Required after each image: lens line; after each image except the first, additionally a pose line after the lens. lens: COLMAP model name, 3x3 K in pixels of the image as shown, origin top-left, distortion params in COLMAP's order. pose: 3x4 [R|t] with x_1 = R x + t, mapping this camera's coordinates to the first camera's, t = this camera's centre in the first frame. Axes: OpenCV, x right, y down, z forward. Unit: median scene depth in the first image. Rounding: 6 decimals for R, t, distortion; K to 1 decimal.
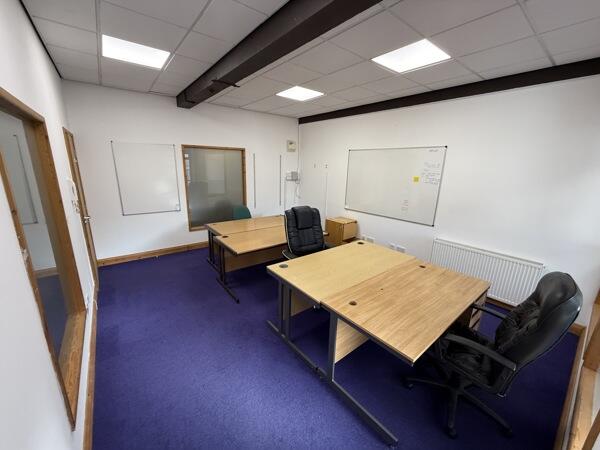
lens RADIAL K [[239.1, 0, 302.6], [0, 239.1, 224.4], [0, 0, 1]] dist [-0.001324, 0.000416]
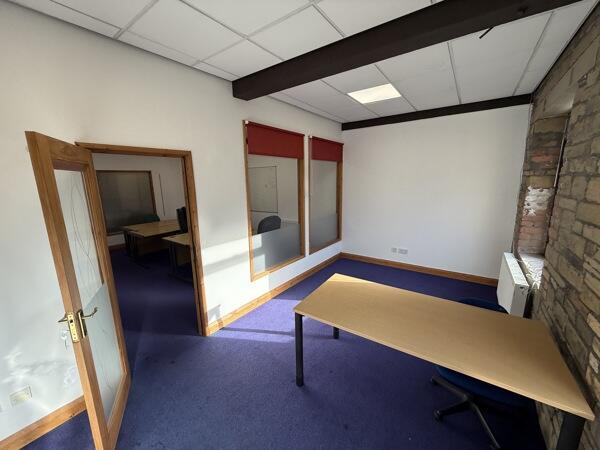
lens RADIAL K [[239.1, 0, 295.6], [0, 239.1, 224.8], [0, 0, 1]] dist [-0.001324, 0.000416]
pose [[0.966337, -0.089982, 0.241030, 0.194254], [0.104187, 0.993455, -0.046827, 0.134480], [-0.235239, 0.070363, 0.969387, -0.479060]]
